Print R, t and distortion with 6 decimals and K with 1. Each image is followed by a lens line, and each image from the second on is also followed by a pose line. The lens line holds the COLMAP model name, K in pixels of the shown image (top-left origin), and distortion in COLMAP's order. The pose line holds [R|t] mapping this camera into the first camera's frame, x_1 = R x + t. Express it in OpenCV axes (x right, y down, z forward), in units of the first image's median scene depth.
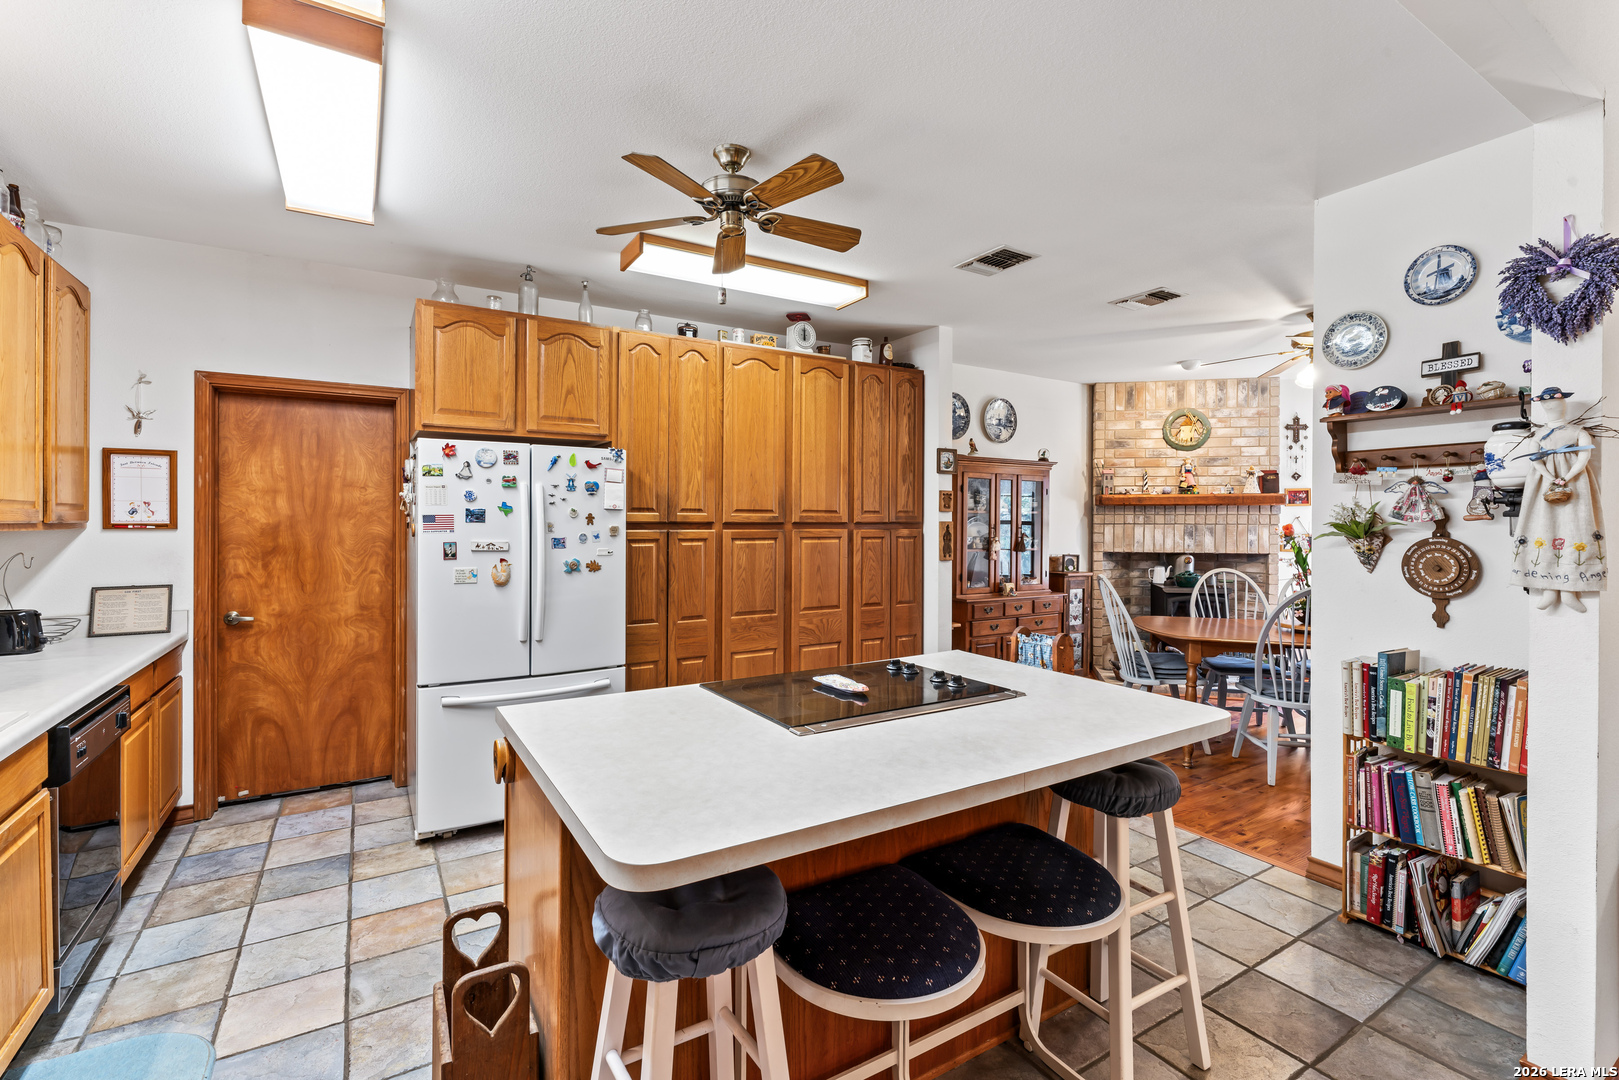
lens RADIAL K [[725.3, 0, 807.3], [0, 725.3, 521.9], [0, 0, 1]] dist [-0.003523, 0.010354]
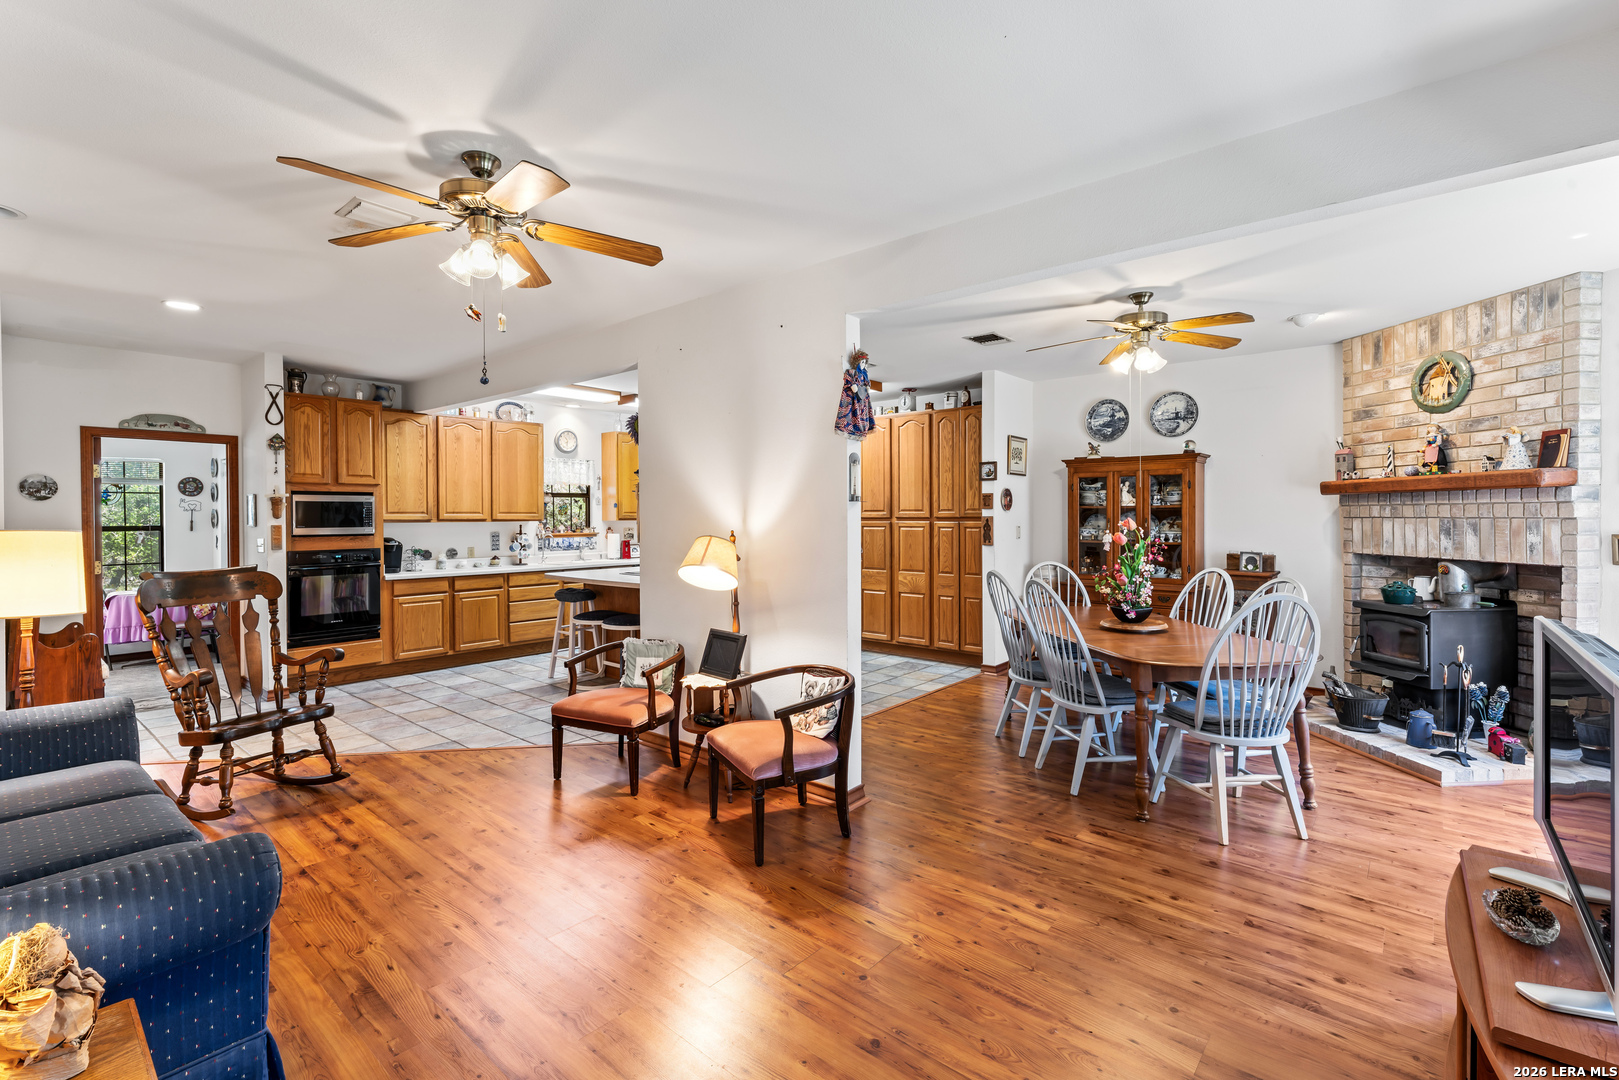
lens RADIAL K [[725.3, 0, 807.3], [0, 725.3, 521.9], [0, 0, 1]] dist [-0.003523, 0.010354]
pose [[0.302447, 0.005084, -0.953153, 1.016799], [0.002593, 0.999978, 0.006156, 0.001093], [0.953163, -0.004333, 0.302427, 0.205549]]
